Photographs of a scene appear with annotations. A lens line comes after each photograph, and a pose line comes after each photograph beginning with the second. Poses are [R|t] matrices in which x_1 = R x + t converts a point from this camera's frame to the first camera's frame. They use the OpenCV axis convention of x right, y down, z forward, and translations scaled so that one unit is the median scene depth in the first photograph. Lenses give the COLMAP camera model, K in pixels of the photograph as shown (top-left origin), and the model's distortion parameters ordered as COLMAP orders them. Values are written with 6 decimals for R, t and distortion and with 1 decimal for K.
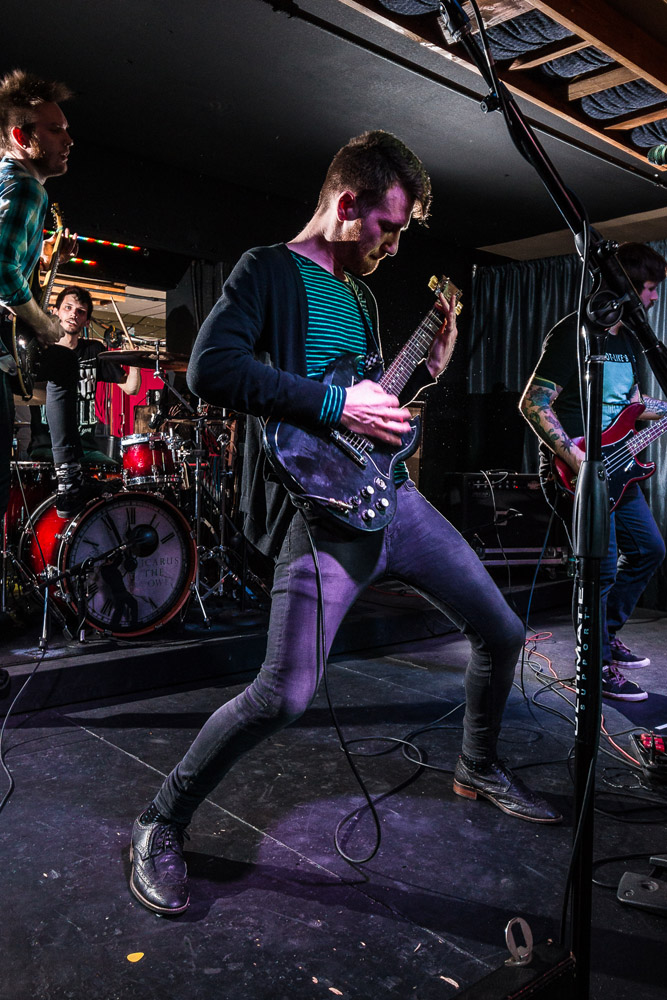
lens RADIAL K [[827.5, 0, 336.5], [0, 827.5, 506.6], [0, 0, 1]] dist [0.013484, -0.004977]
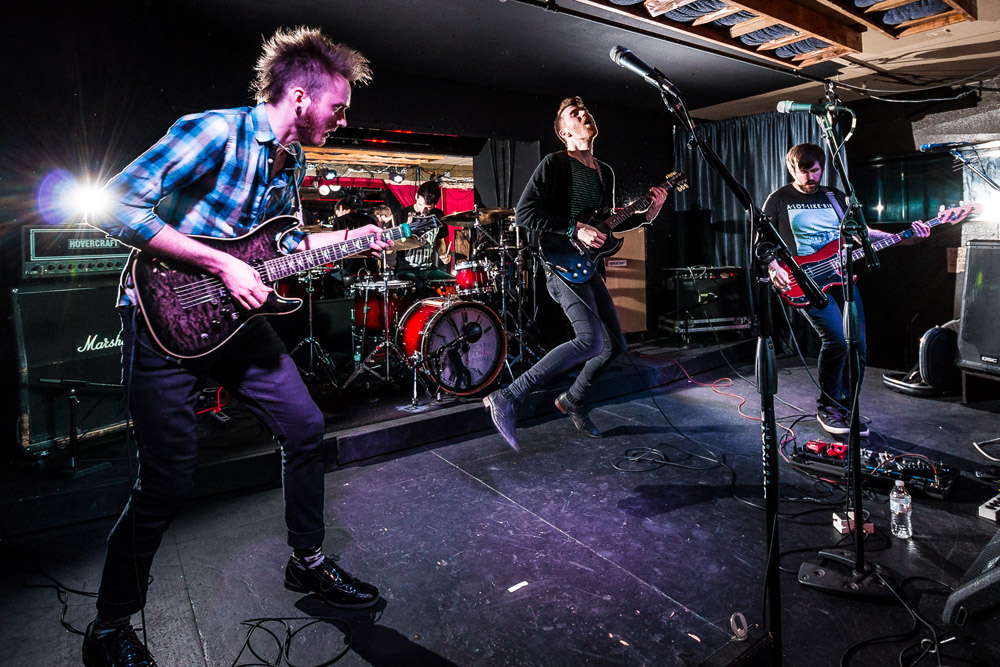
lens RADIAL K [[569.3, 0, 528.3], [0, 569.3, 243.3], [0, 0, 1]] dist [-0.004355, -0.003013]
pose [[0.994407, -0.048155, -0.093998, -0.027688], [0.042852, 0.997418, -0.057635, -0.090241], [0.096531, 0.053285, 0.993903, -0.107380]]
